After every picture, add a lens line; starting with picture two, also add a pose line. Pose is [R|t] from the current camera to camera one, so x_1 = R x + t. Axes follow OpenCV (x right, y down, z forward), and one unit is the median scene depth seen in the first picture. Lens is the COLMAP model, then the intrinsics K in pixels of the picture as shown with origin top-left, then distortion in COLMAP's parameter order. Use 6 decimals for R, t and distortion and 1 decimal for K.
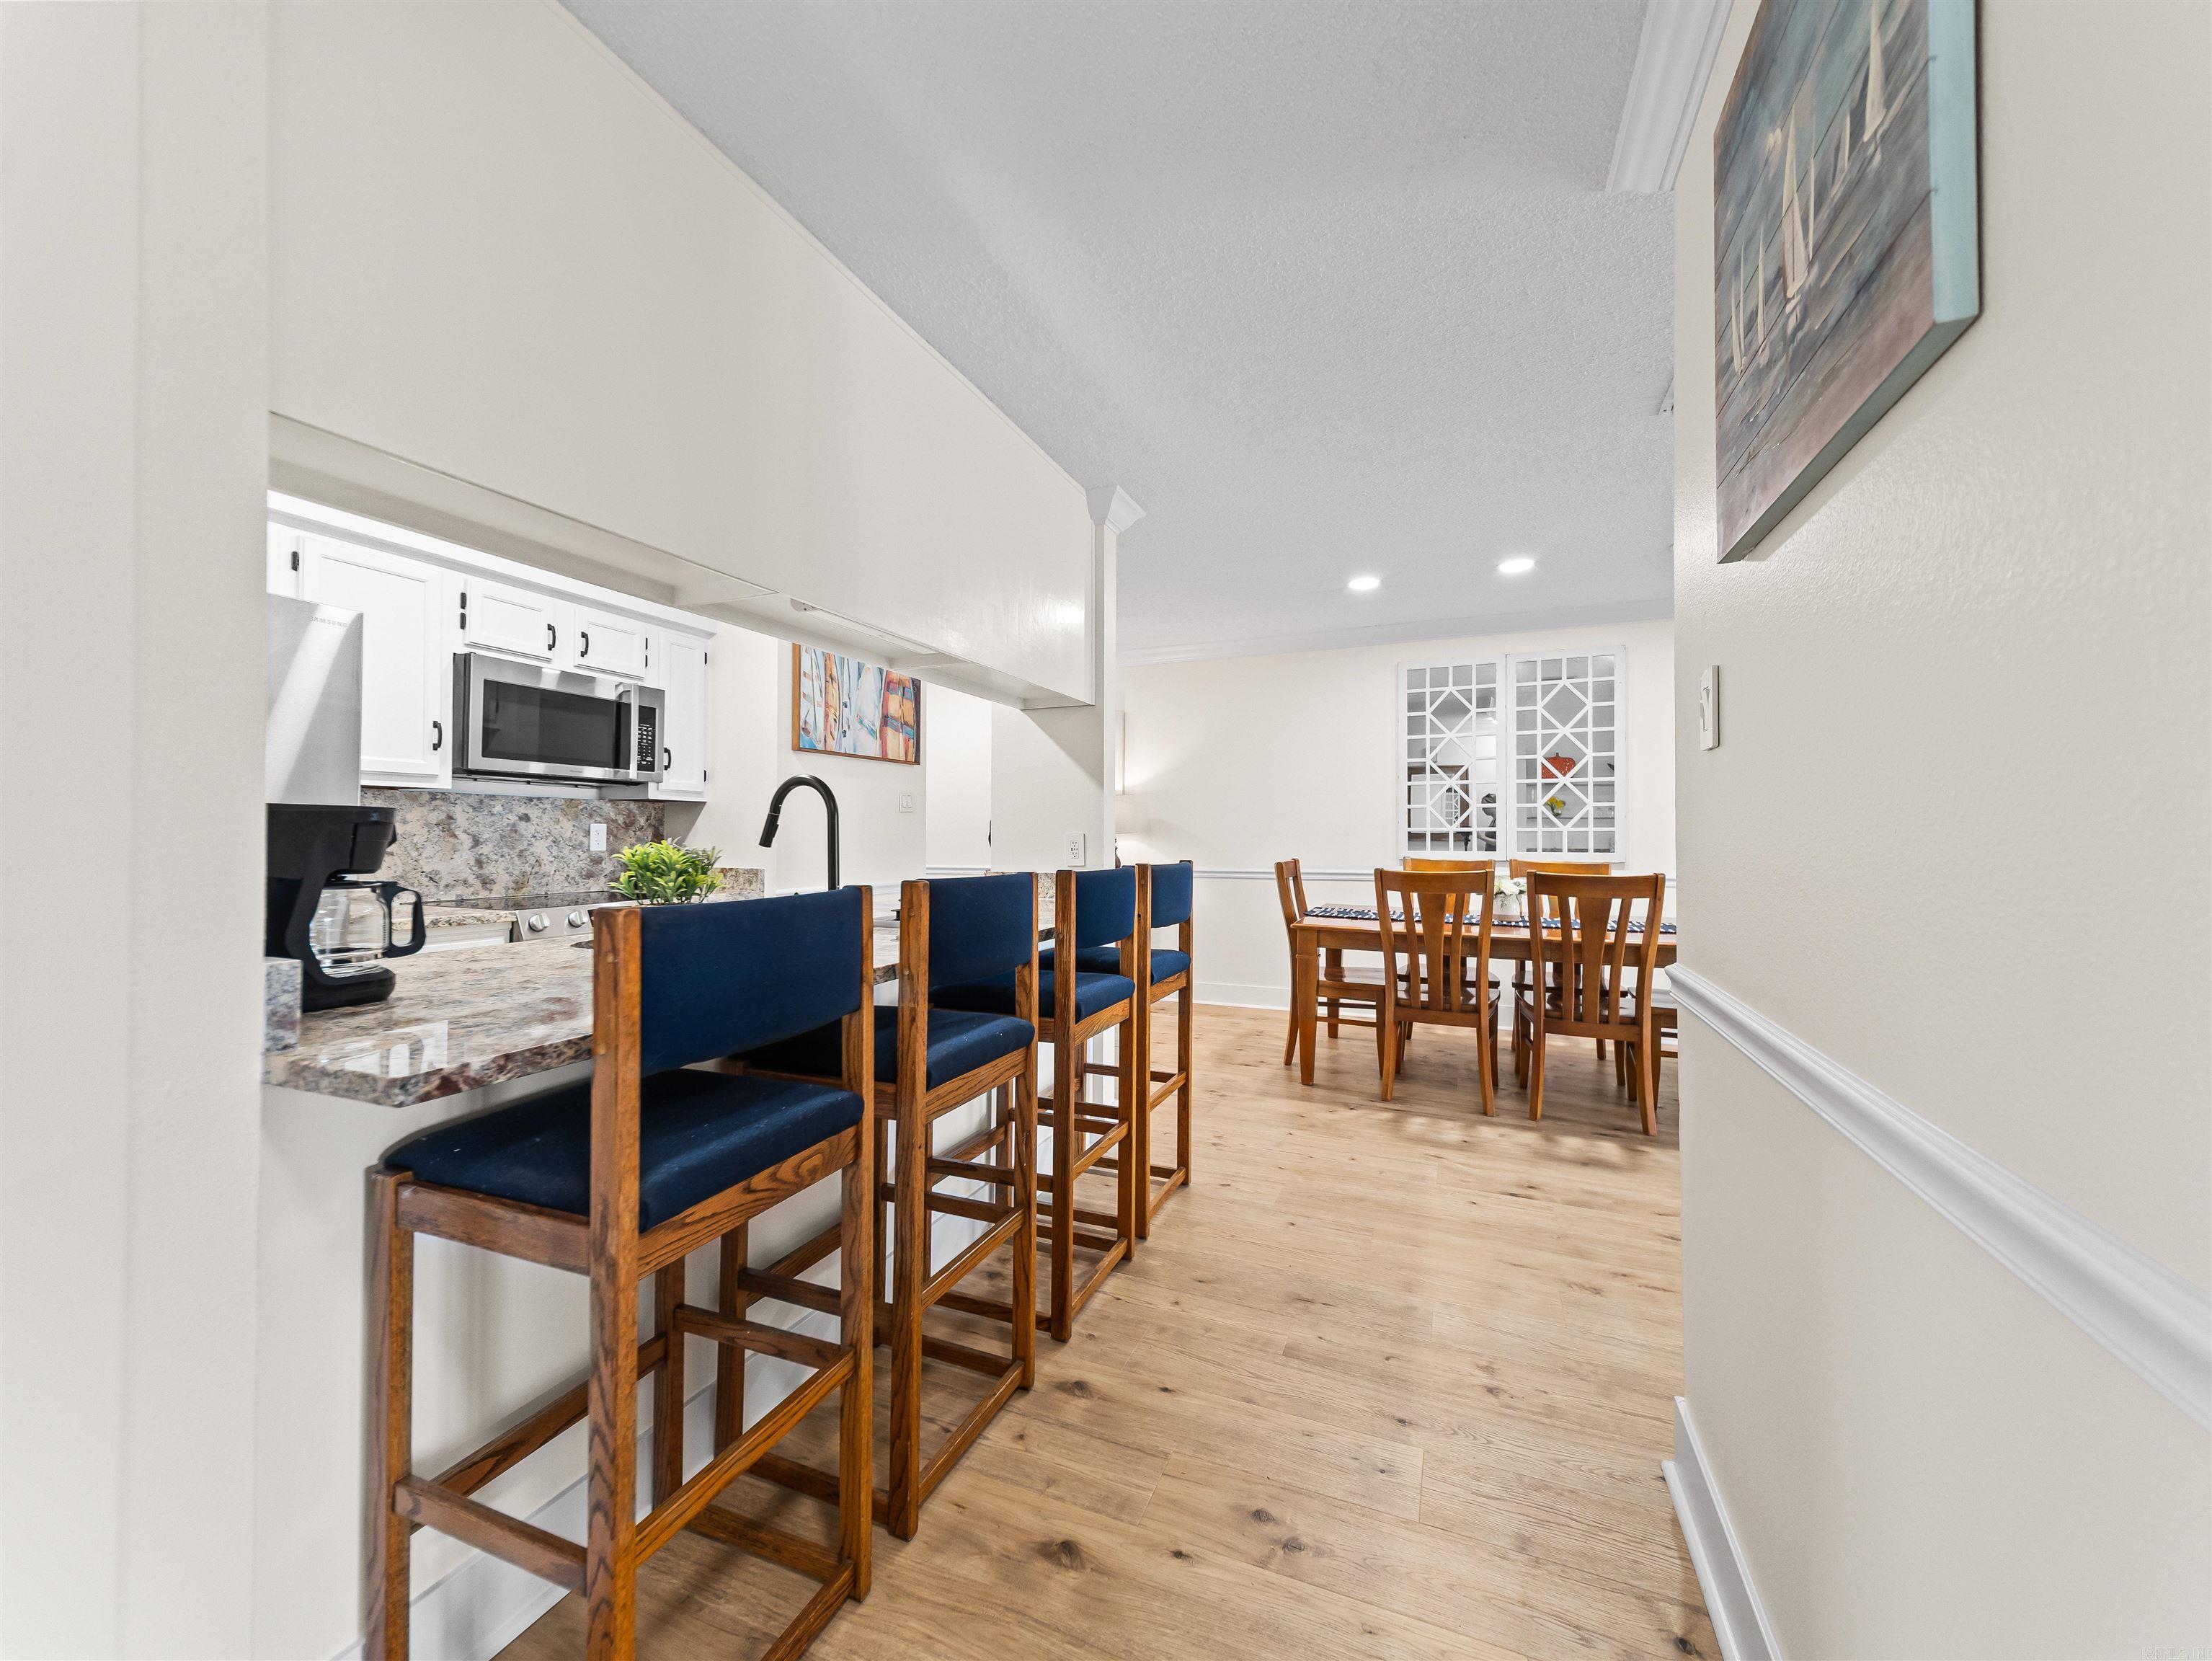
lens RADIAL K [[855.9, 0, 1106.1], [0, 855.9, 811.8], [0, 0, 1]] dist [0.027289, -0.008807]
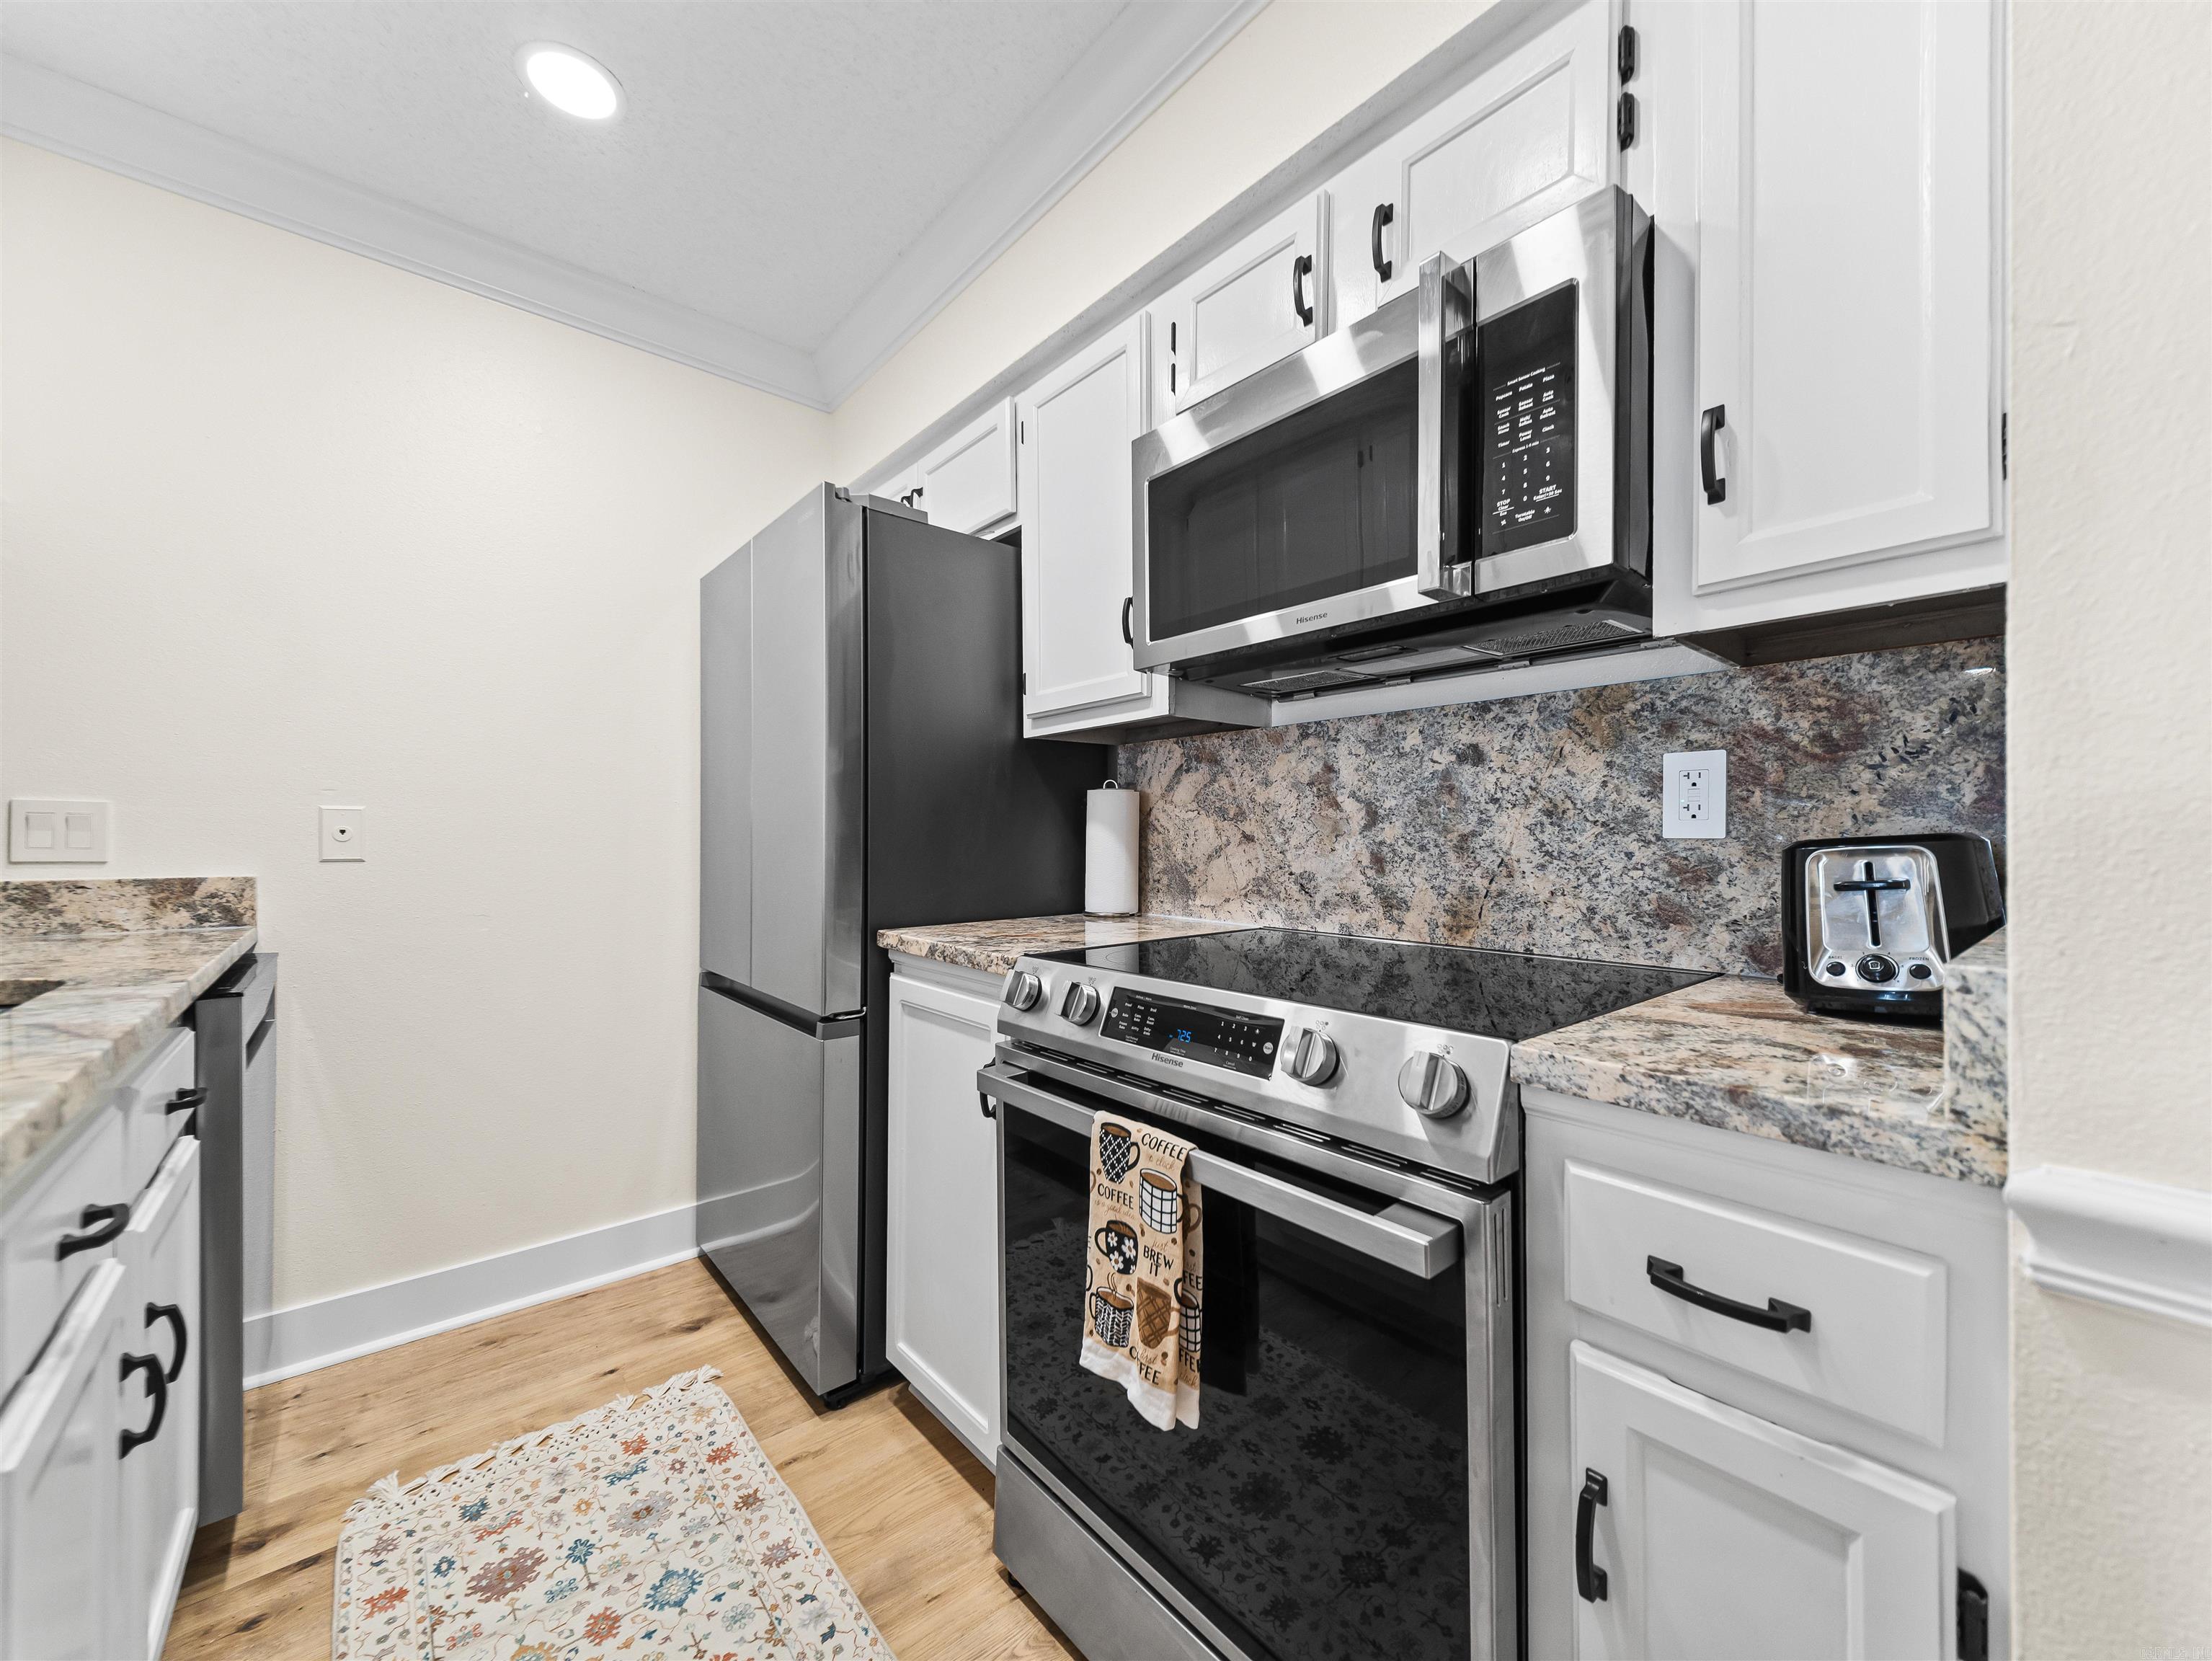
lens RADIAL K [[855.9, 0, 1115.1], [0, 855.9, 839.6], [0, 0, 1]] dist [0.027289, -0.008807]
pose [[-0.449848, 0.004122, -0.893096, -0.242657], [0.029767, 0.999503, -0.010380, 0.046354], [0.892609, -0.031254, -0.449747, 1.047143]]
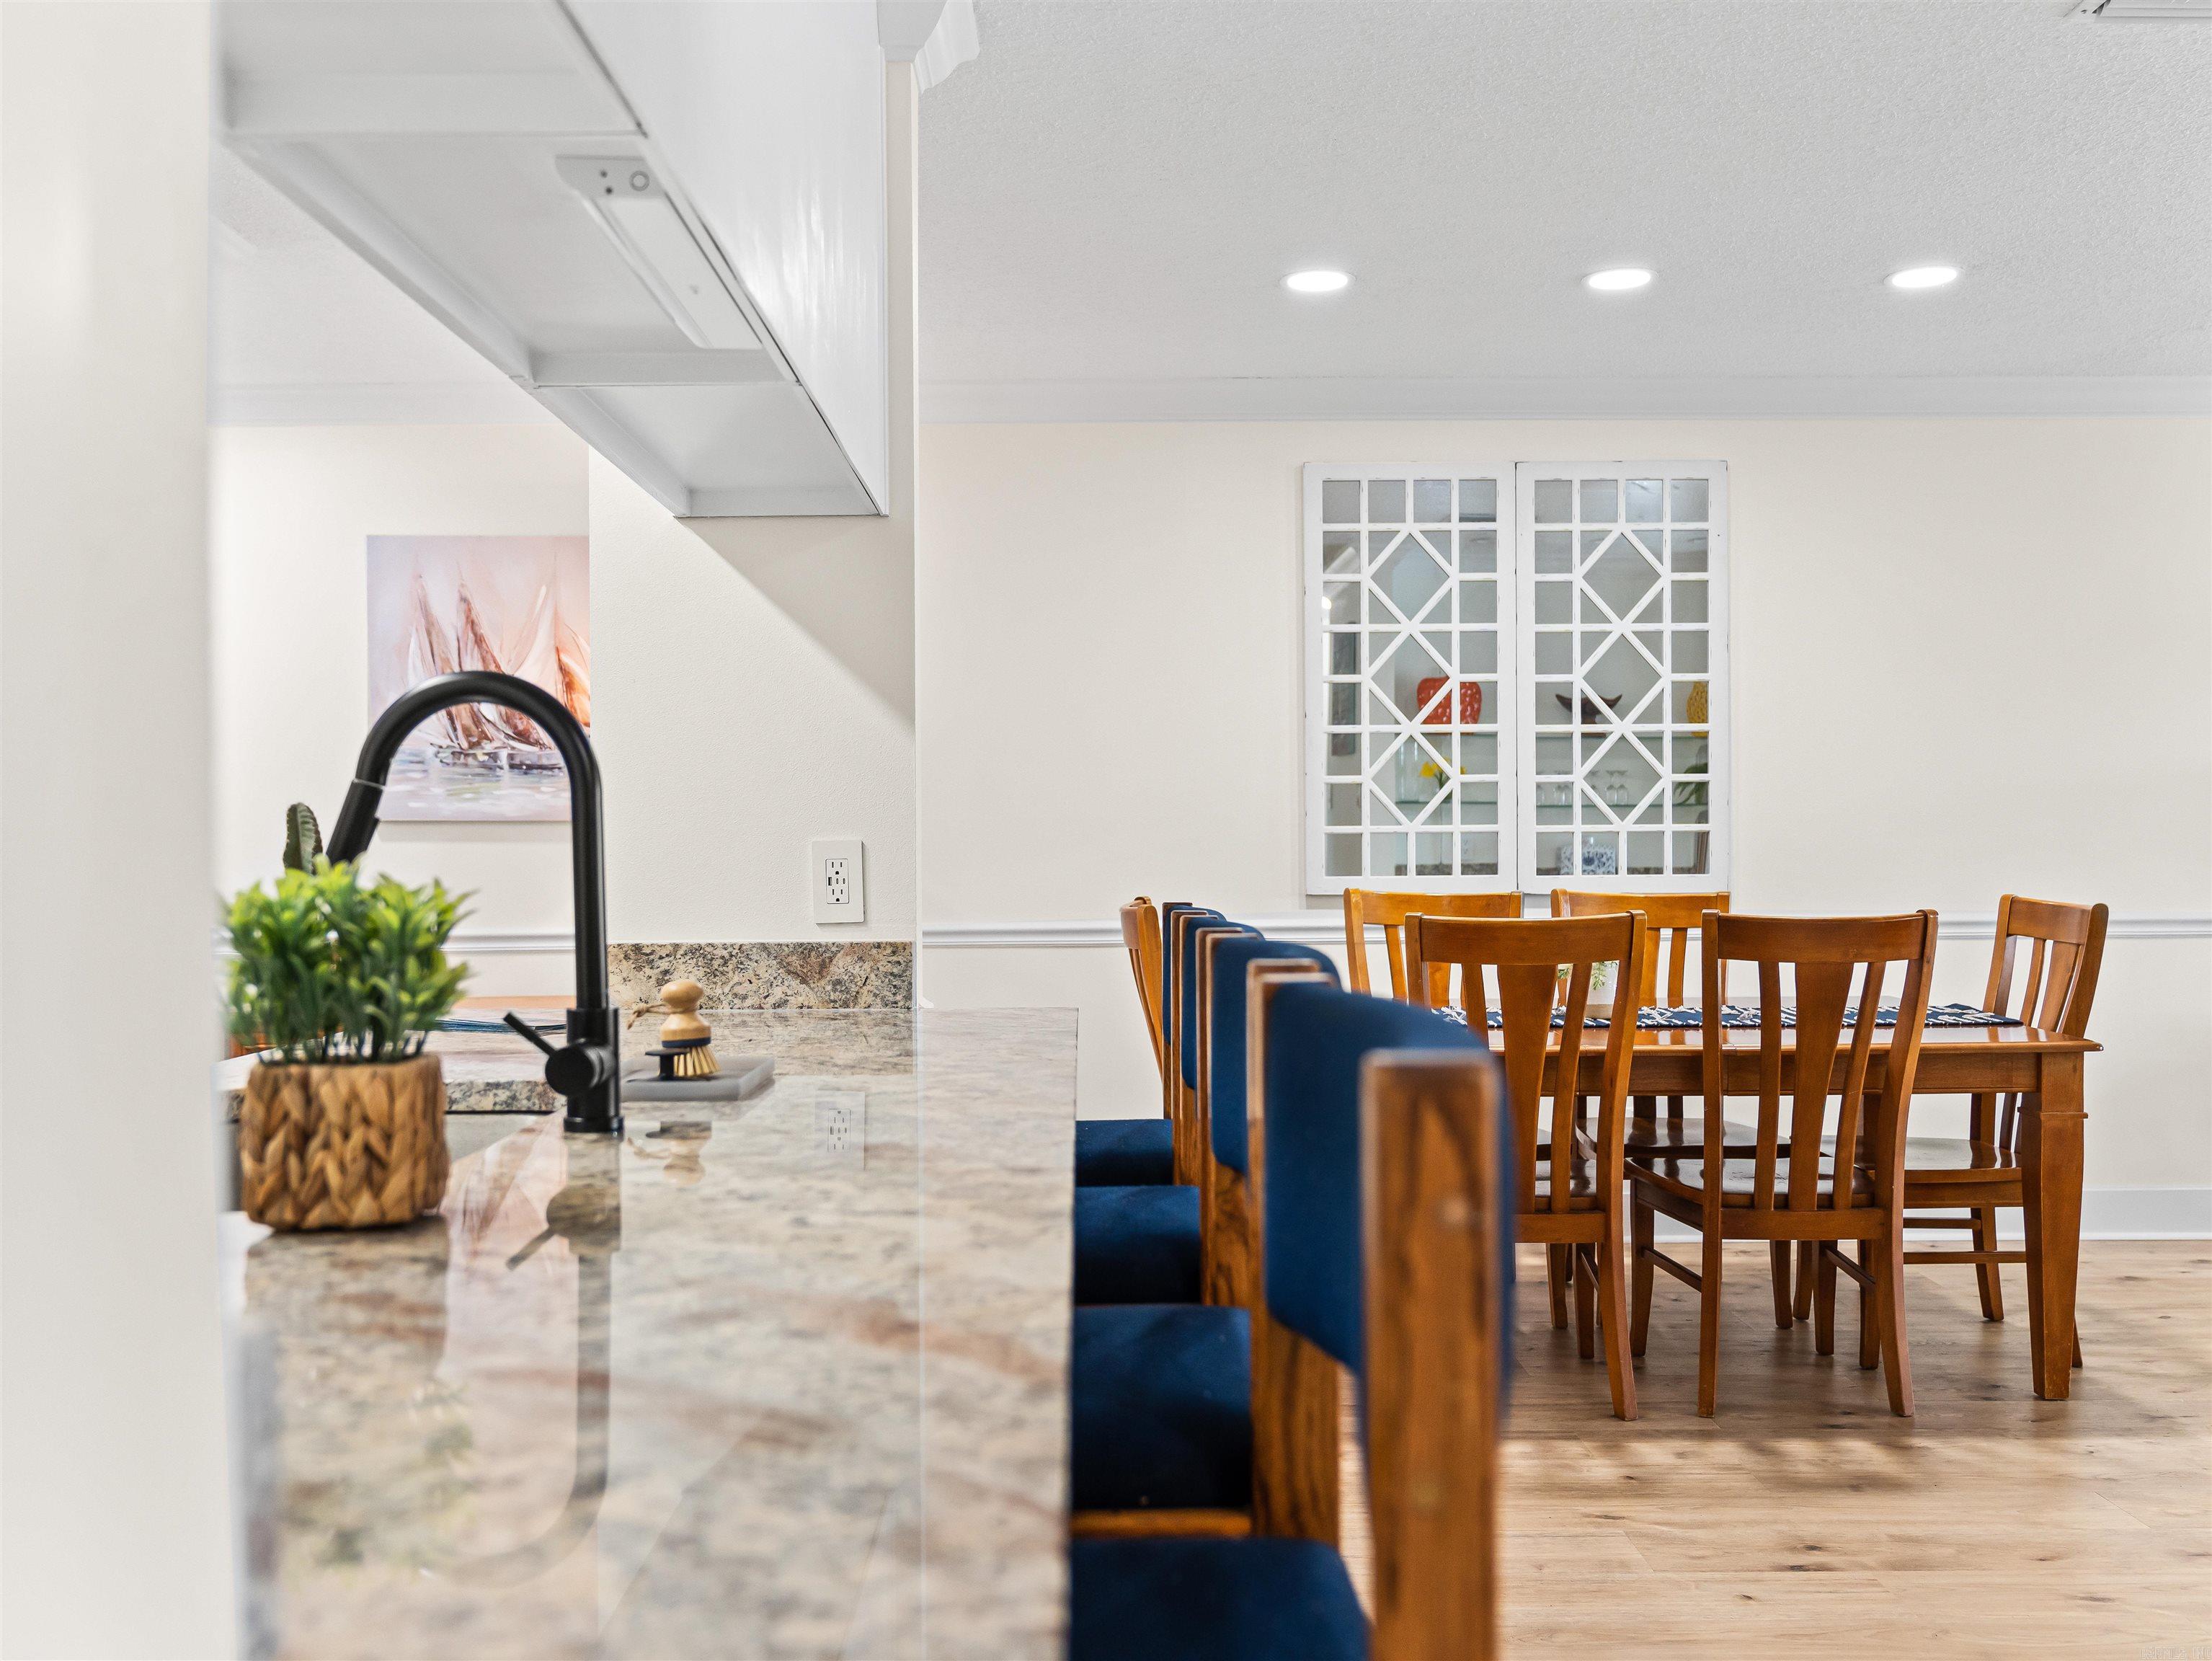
lens RADIAL K [[1977.1, 0, 1112.6], [0, 1977.1, 843.9], [0, 0, 1]] dist [-0.034631, 0.001226]
pose [[0.919134, -0.006641, 0.393889, -0.262098], [-0.004018, 0.999648, 0.026232, 0.002316], [-0.393925, -0.025693, 0.918784, 0.112627]]
